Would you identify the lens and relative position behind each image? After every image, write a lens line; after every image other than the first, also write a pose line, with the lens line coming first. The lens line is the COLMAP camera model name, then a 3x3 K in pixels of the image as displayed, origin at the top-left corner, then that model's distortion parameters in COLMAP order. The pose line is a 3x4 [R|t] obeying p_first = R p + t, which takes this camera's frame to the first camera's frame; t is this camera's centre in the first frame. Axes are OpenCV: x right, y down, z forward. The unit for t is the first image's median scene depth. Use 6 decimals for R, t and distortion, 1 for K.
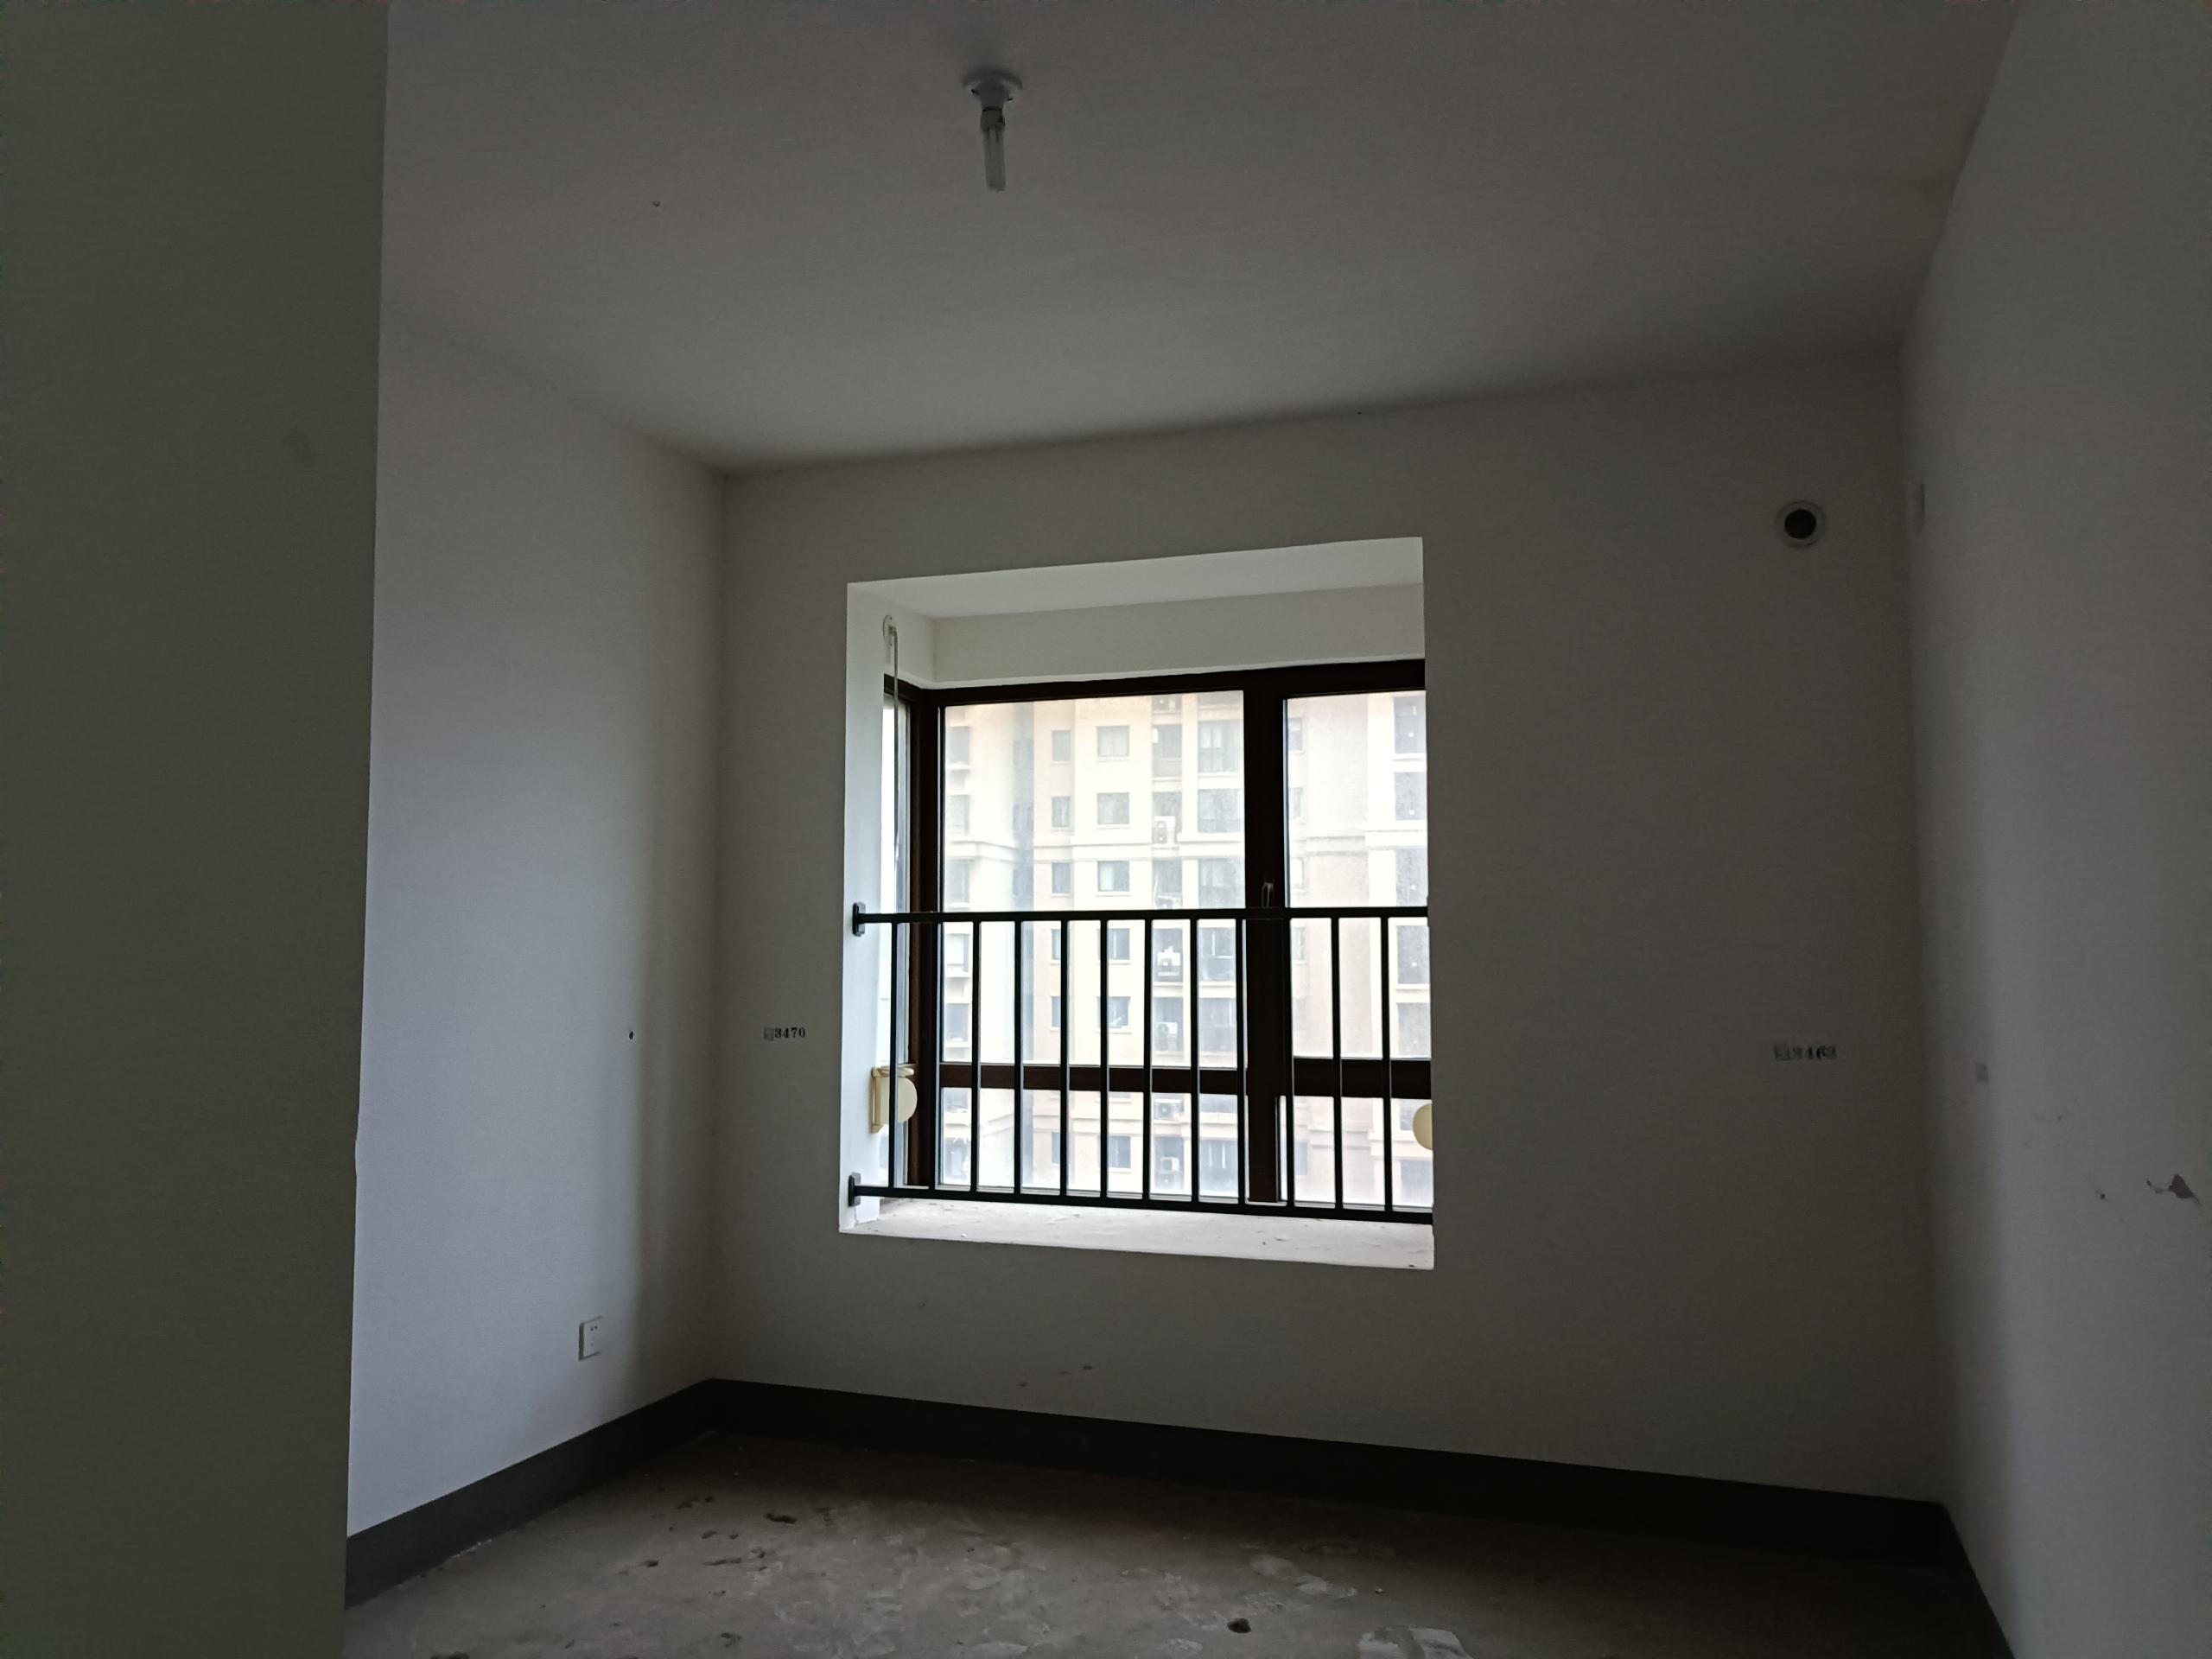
lens RADIAL K [[1672.5, 0, 1107.8], [0, 1672.5, 827.7], [0, 0, 1]] dist [0.061777, -0.001659]
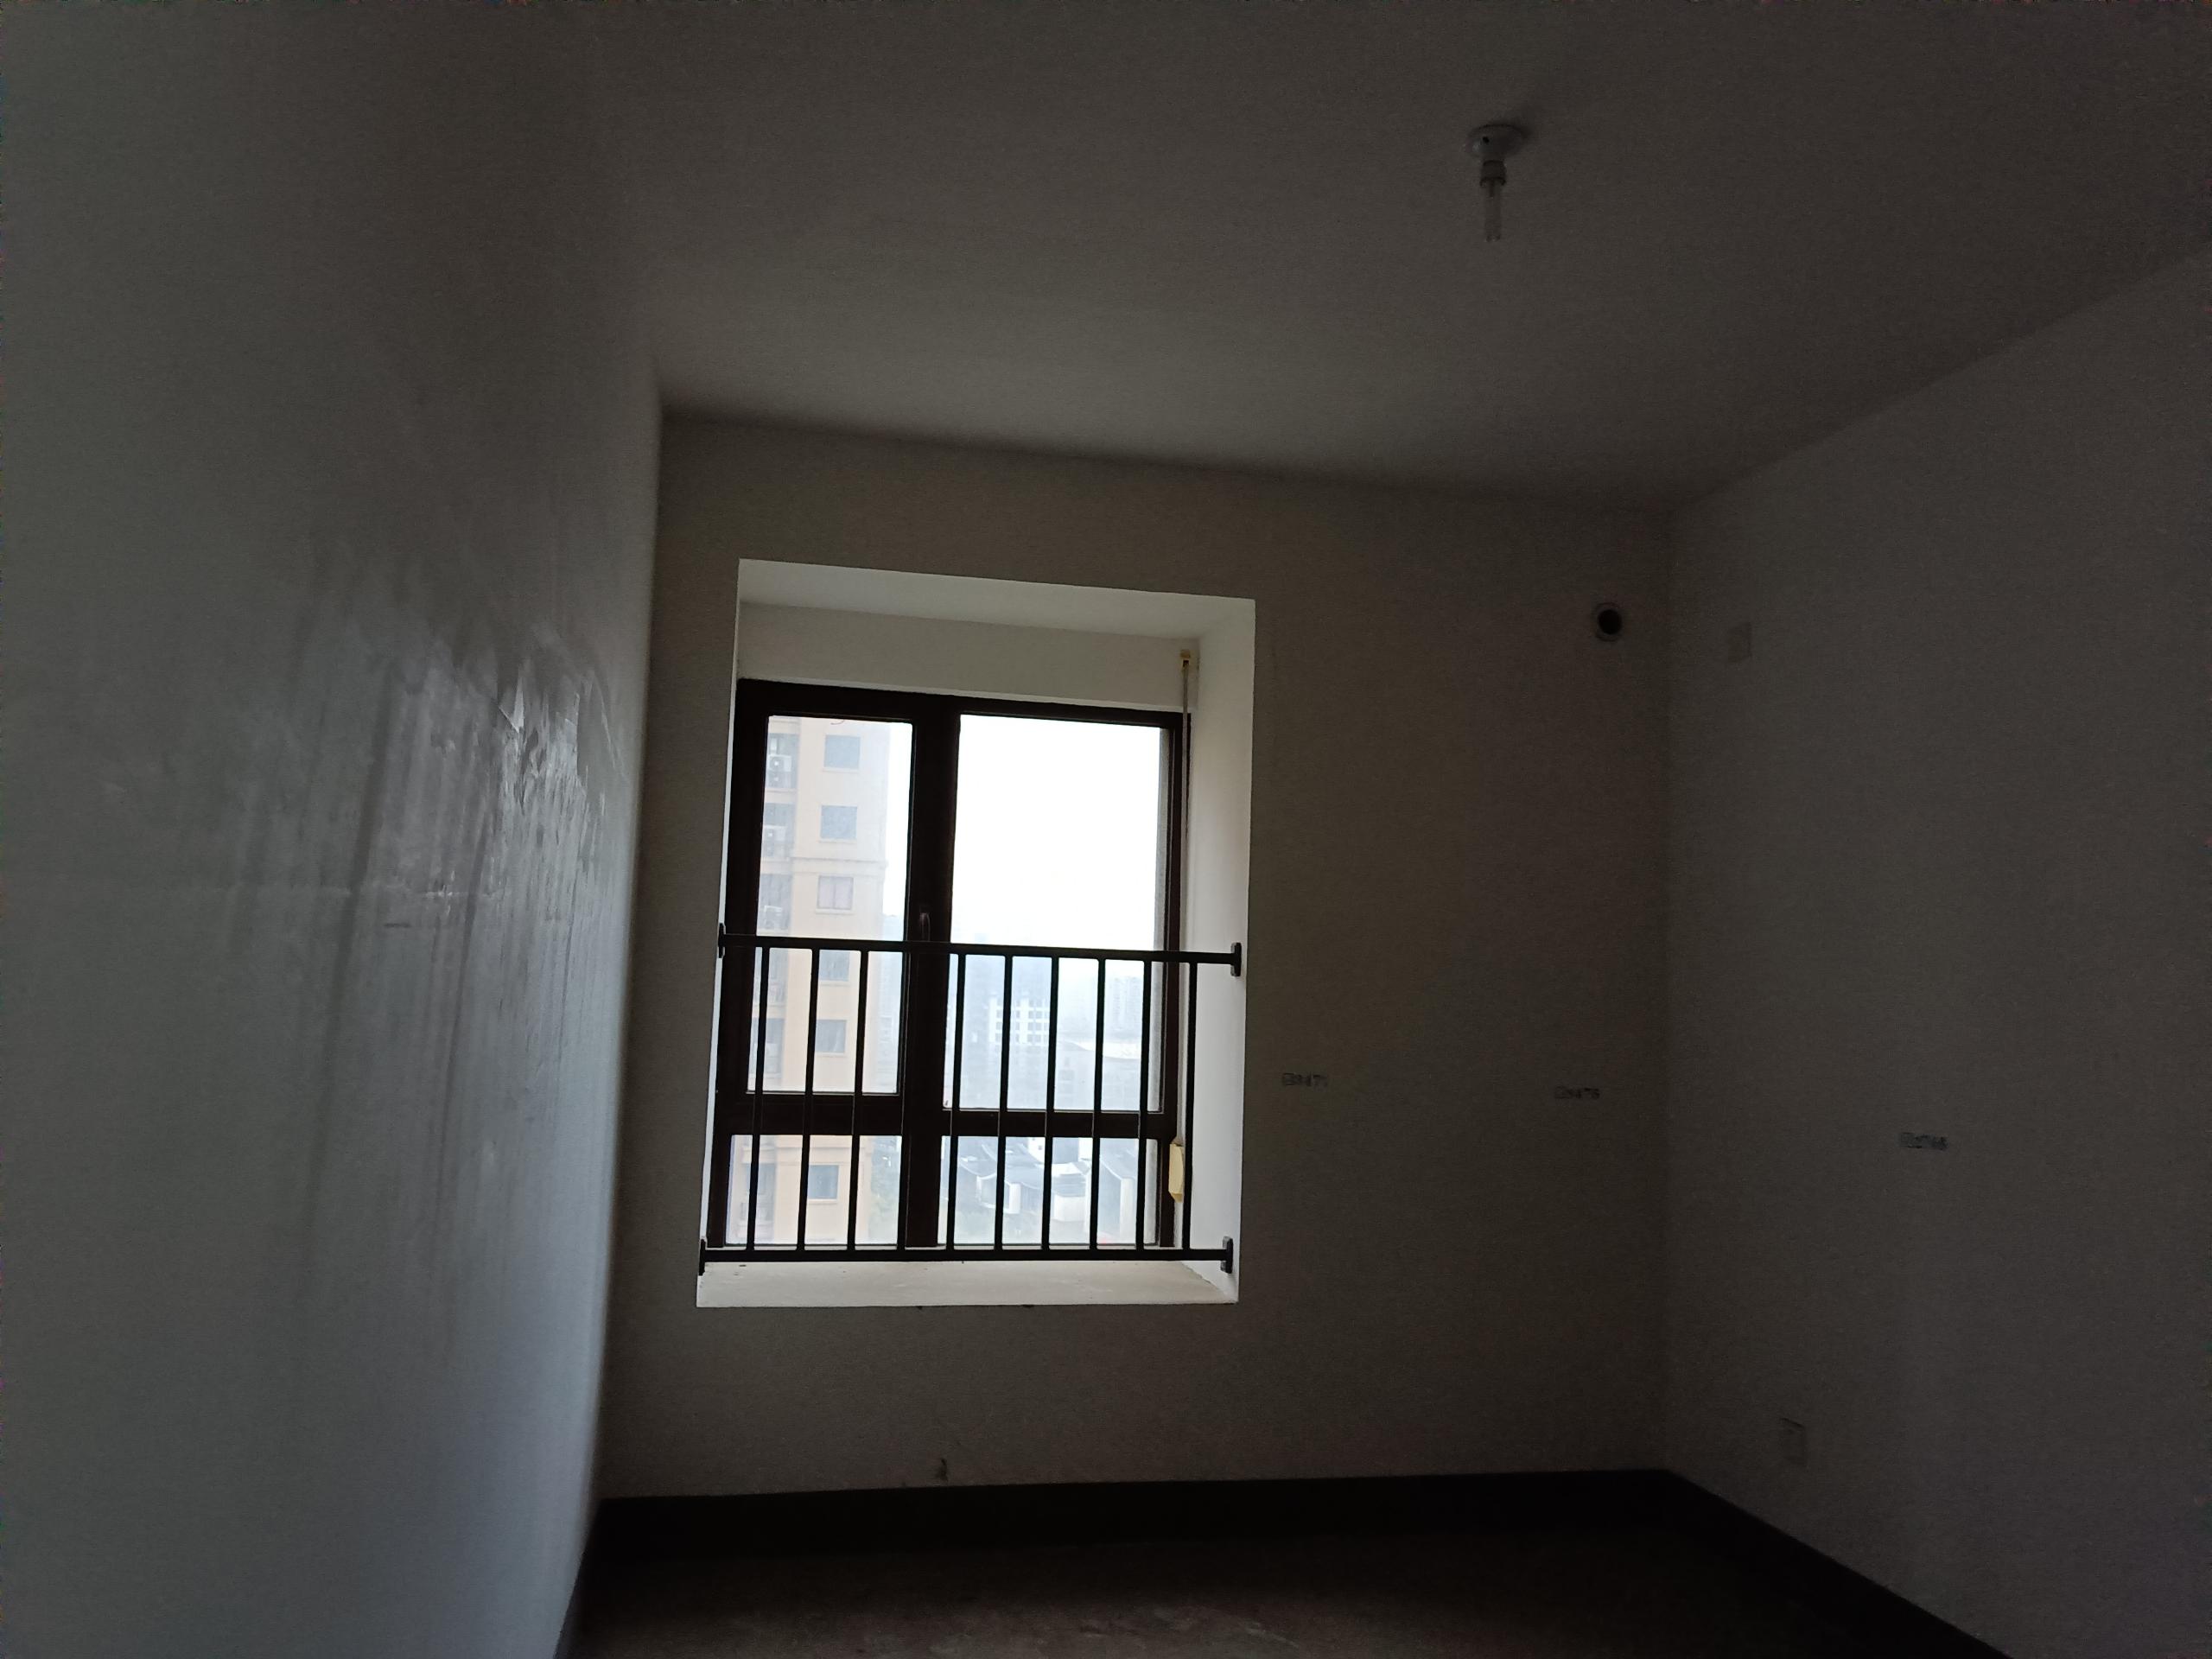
lens RADIAL K [[1672.5, 0, 1107.5], [0, 1672.5, 828.5], [0, 0, 1]] dist [0.061777, -0.001659]
pose [[0.832891, 0.089557, 0.546142, -0.401539], [-0.081485, 0.995910, -0.039042, 0.013431], [-0.547405, -0.011985, 0.836782, 0.147082]]
